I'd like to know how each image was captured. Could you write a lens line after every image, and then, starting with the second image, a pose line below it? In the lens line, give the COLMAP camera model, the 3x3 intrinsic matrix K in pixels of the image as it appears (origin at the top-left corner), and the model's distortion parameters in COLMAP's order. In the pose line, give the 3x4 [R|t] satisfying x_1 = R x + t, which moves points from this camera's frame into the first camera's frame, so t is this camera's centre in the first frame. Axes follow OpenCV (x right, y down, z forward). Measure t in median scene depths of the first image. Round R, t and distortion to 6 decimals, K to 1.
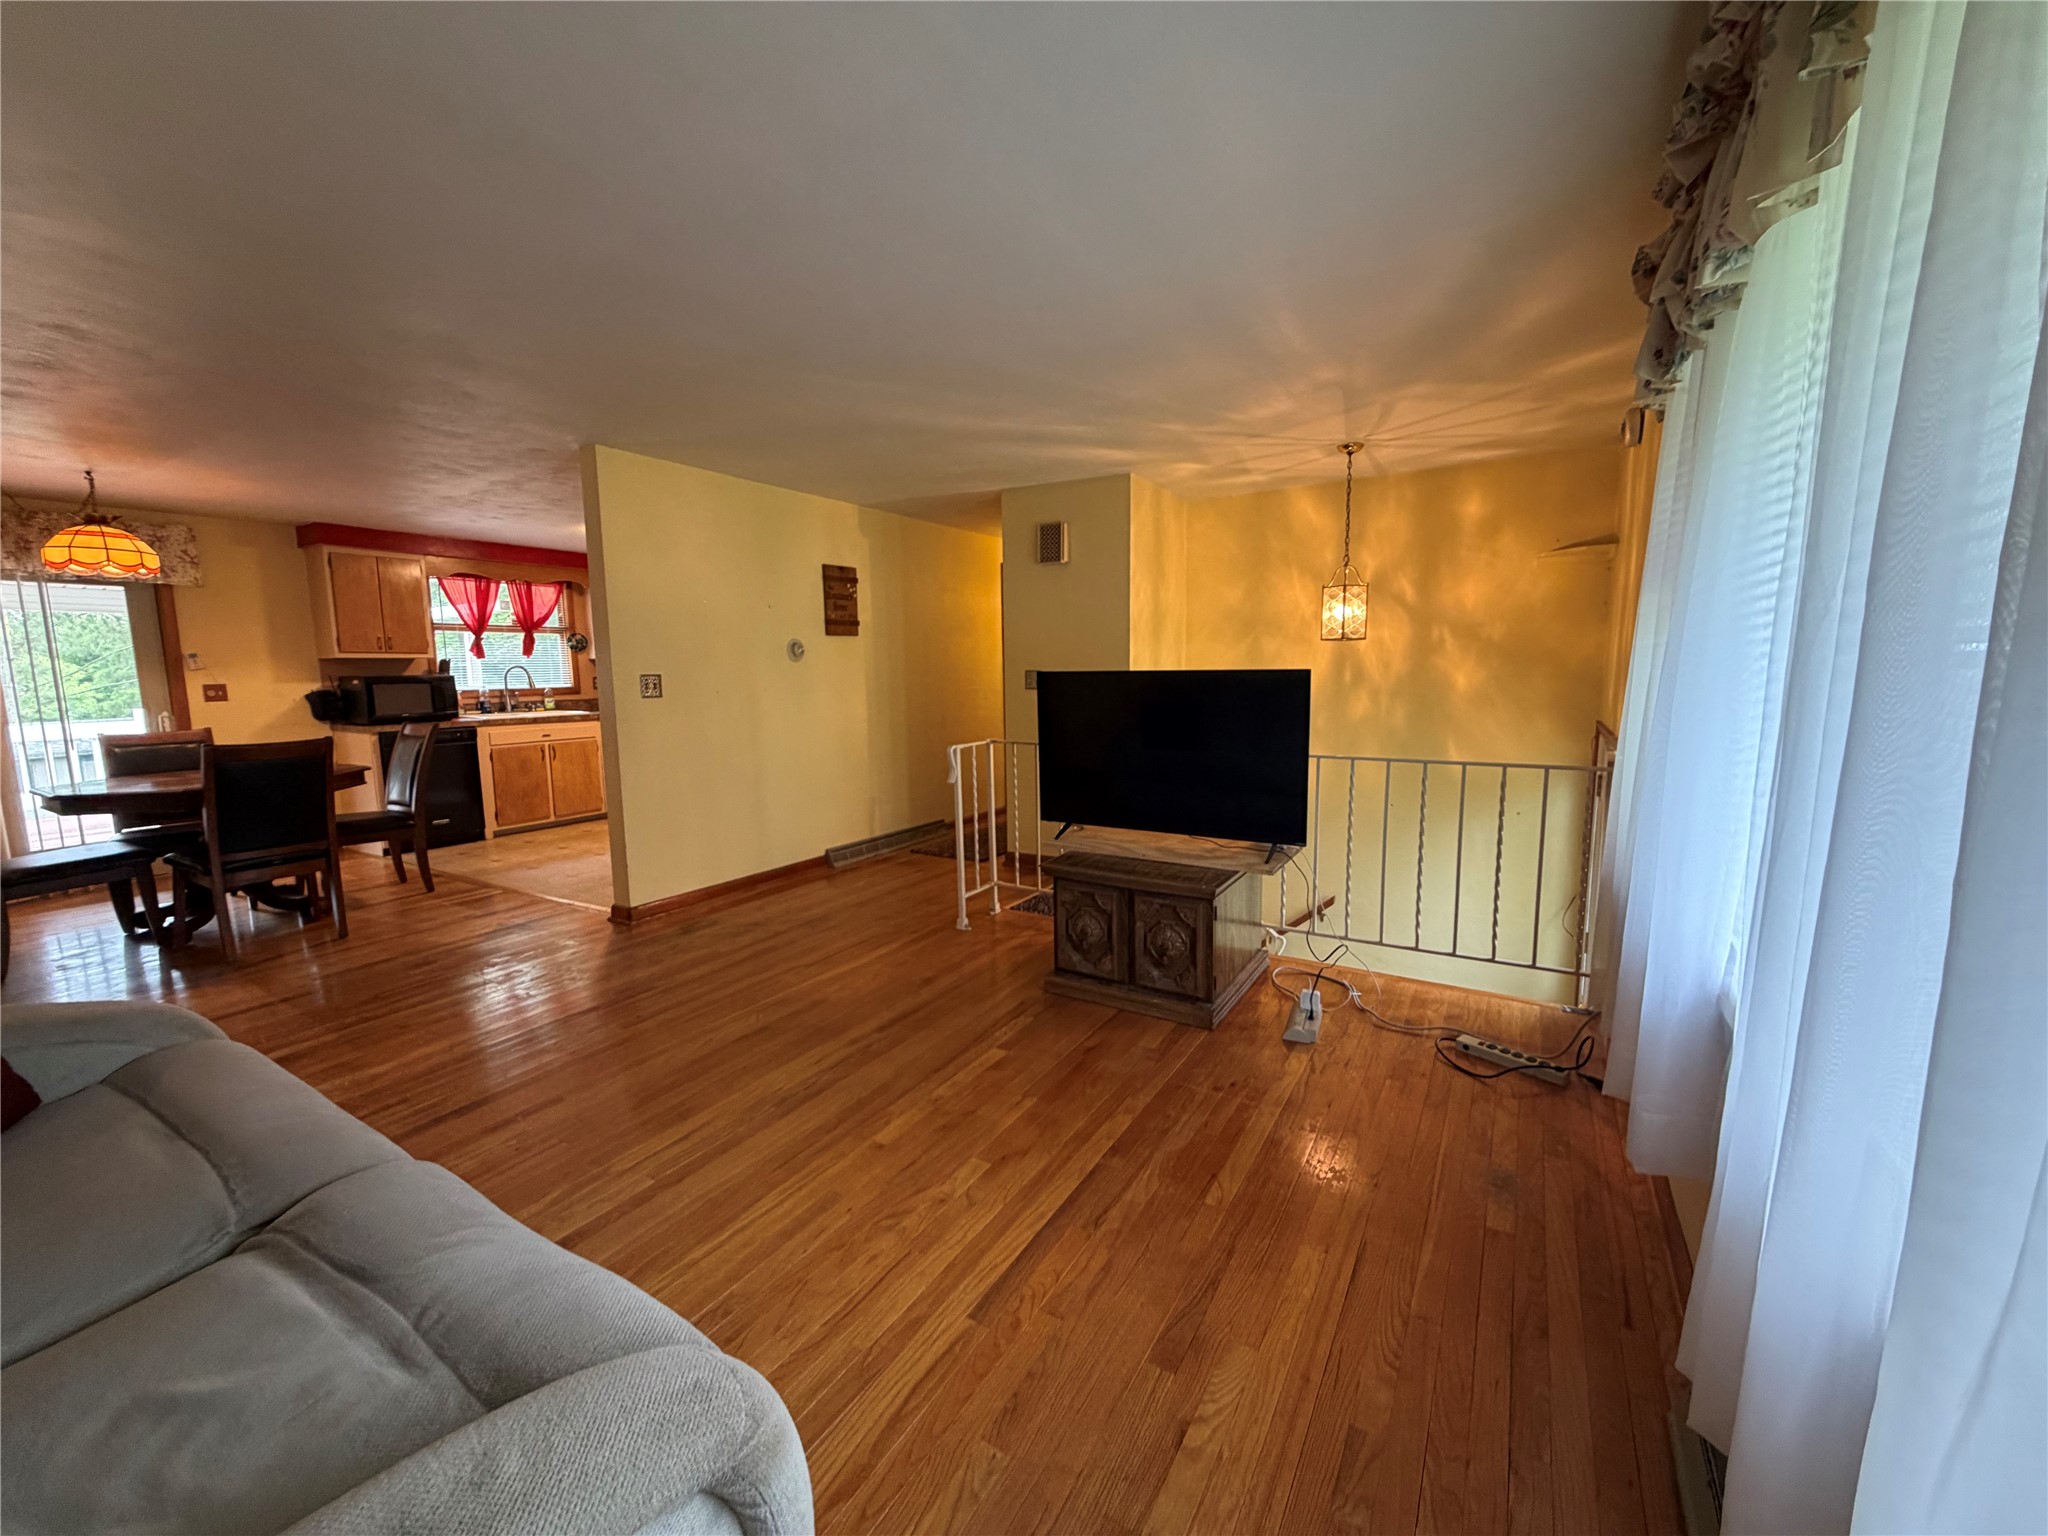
lens RADIAL K [[815.3, 0, 1019.1], [0, 815.3, 775.4], [0, 0, 1]] dist [-0.000944, 0.000120]
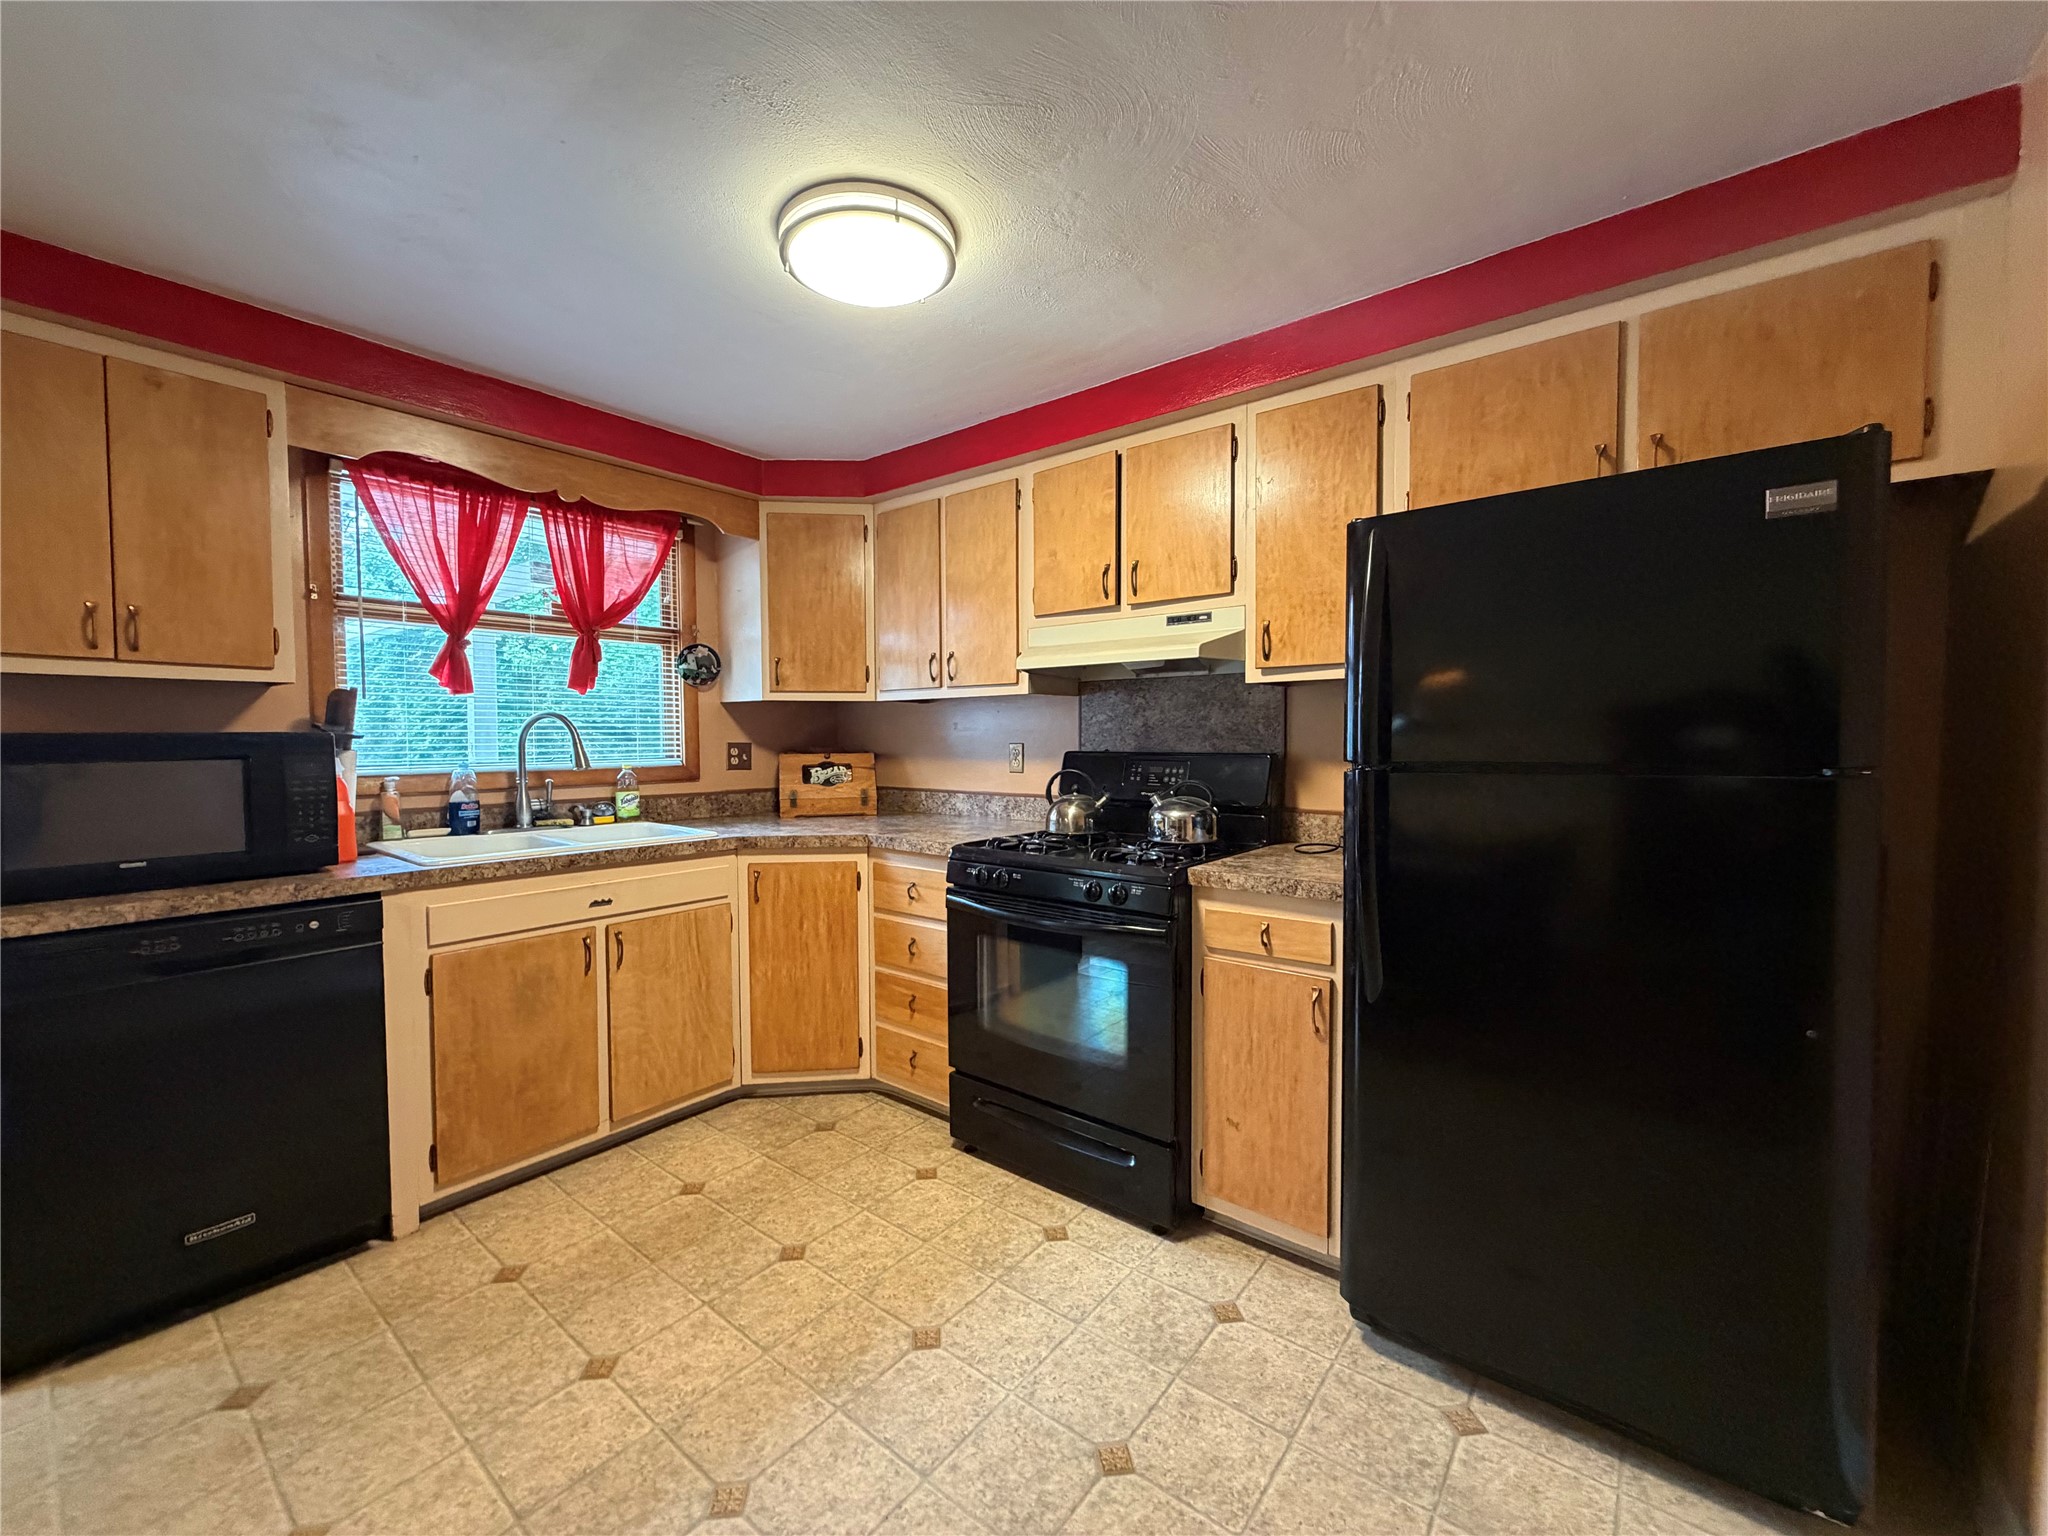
lens RADIAL K [[815.5, 0, 1019.3], [0, 815.5, 770.4], [0, 0, 1]] dist [0.000398, -0.000091]
pose [[0.992365, 0.015324, -0.122379, -0.355602], [-0.026202, 0.995796, -0.087773, -0.081146], [0.120520, 0.090309, 0.988595, 0.665319]]
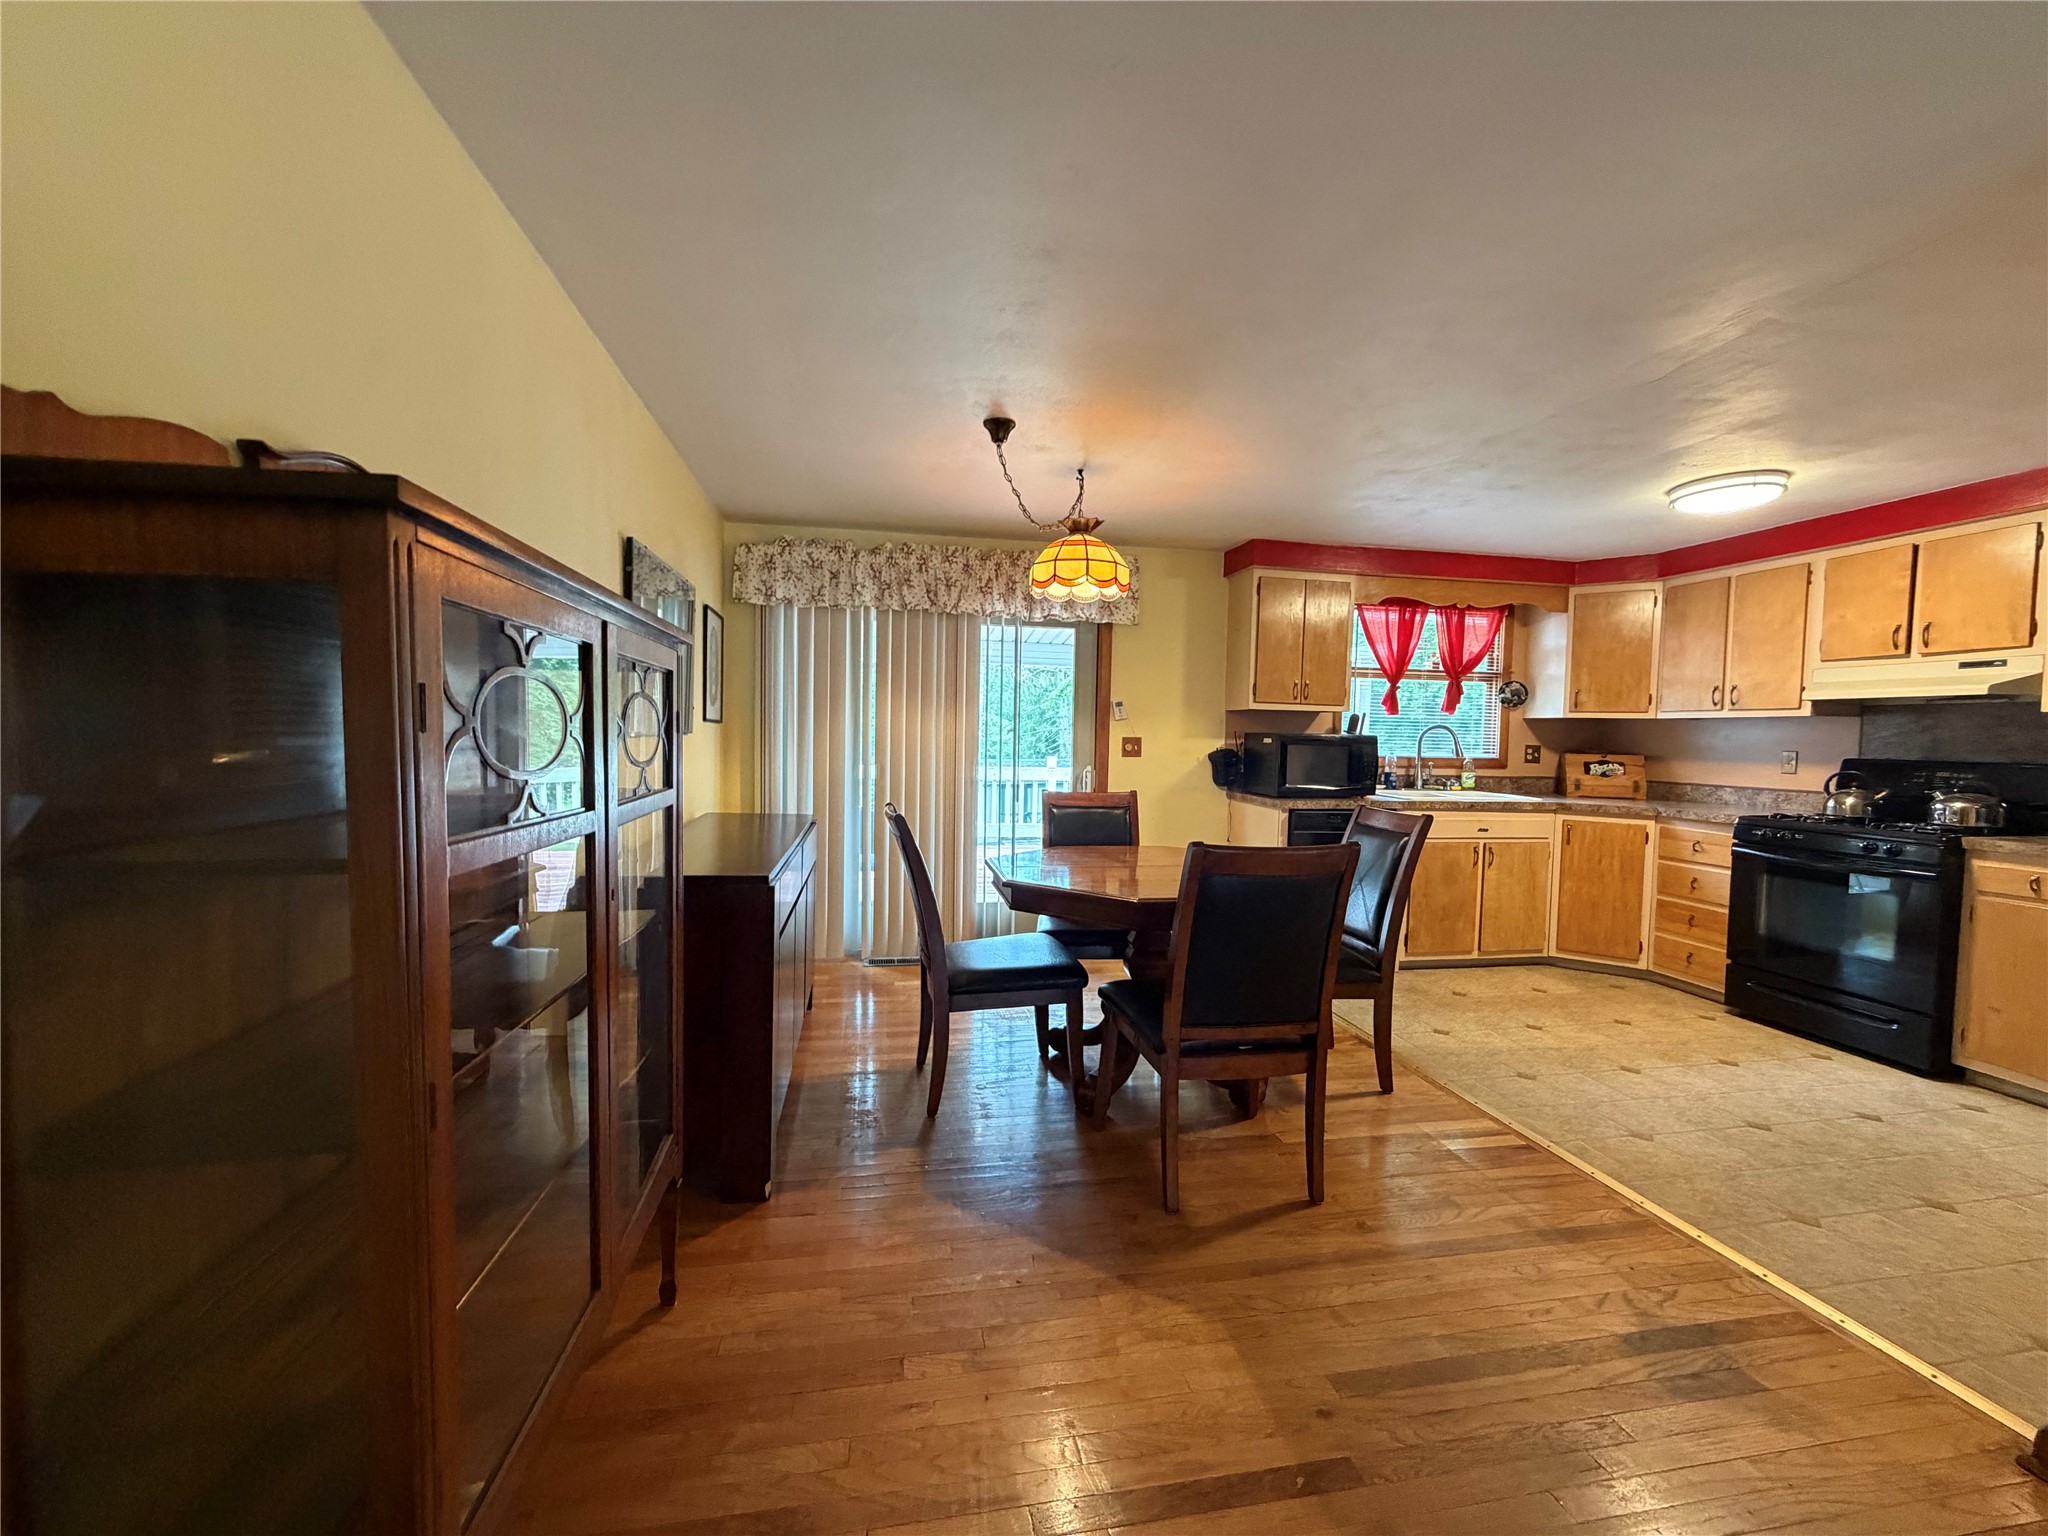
lens RADIAL K [[815.5, 0, 1019.3], [0, 815.5, 770.4], [0, 0, 1]] dist [0.000398, -0.000091]
pose [[0.670129, 0.061149, -0.739721, -0.347884], [-0.127326, 0.991298, -0.033403, -0.026742], [0.731242, 0.116570, 0.672084, 0.273710]]
